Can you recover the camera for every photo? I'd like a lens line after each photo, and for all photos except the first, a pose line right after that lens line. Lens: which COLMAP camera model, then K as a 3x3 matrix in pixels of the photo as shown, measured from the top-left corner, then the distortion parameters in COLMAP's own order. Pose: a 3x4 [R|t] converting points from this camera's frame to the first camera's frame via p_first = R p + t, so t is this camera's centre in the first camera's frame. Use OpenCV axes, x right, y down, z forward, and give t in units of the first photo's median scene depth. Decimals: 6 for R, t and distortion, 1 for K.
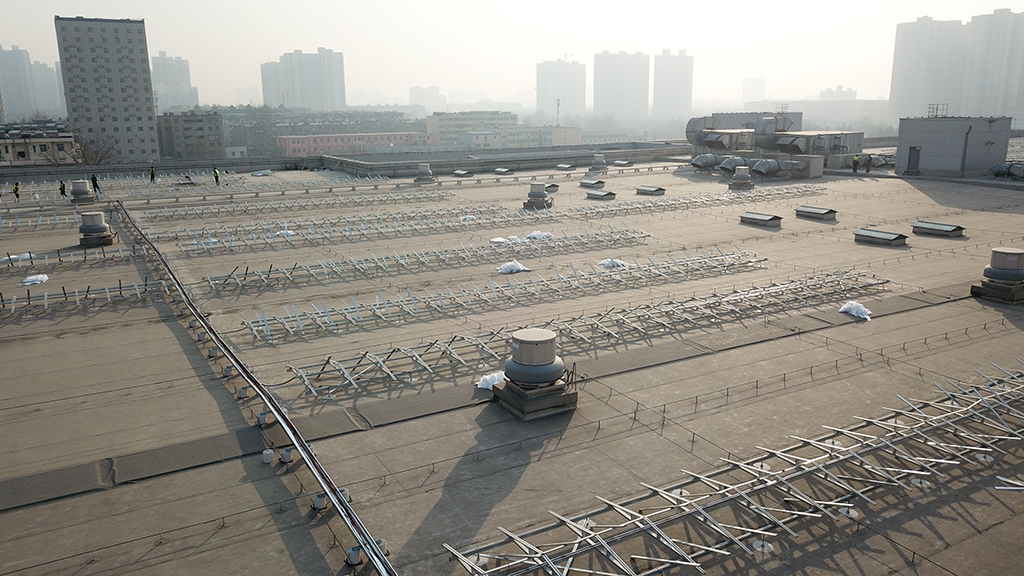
lens RADIAL K [[801.4, 0, 518.8], [0, 801.4, 263.7], [0, 0, 1]] dist [0.021860, -0.007388]
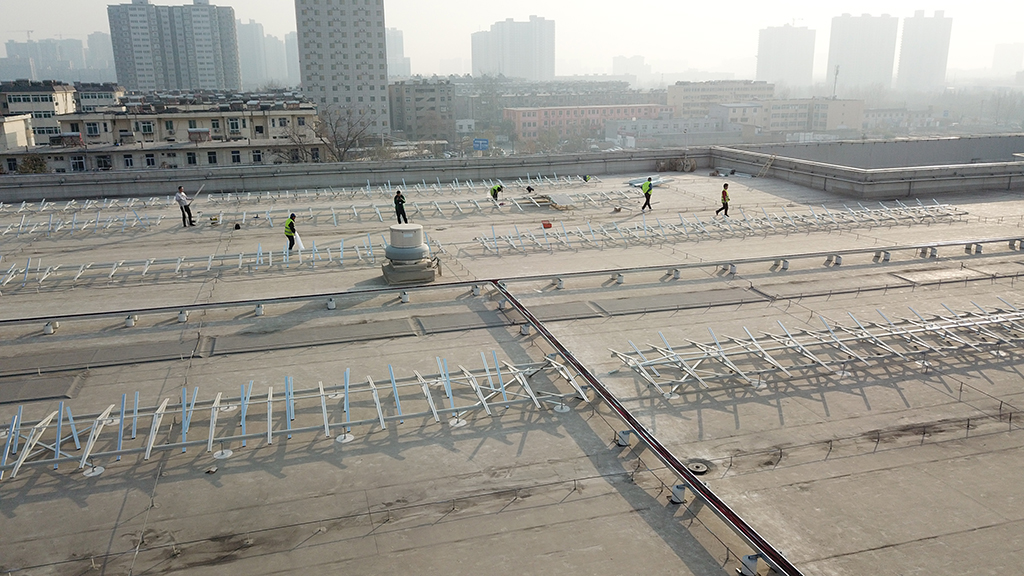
lens RADIAL K [[801.4, 0, 518.8], [0, 801.4, 263.7], [0, 0, 1]] dist [0.021860, -0.007388]
pose [[0.972852, 0.054238, -0.224983, -0.087116], [-0.046425, 0.998126, 0.039877, -0.023011], [0.226724, -0.028349, 0.973546, 0.134456]]
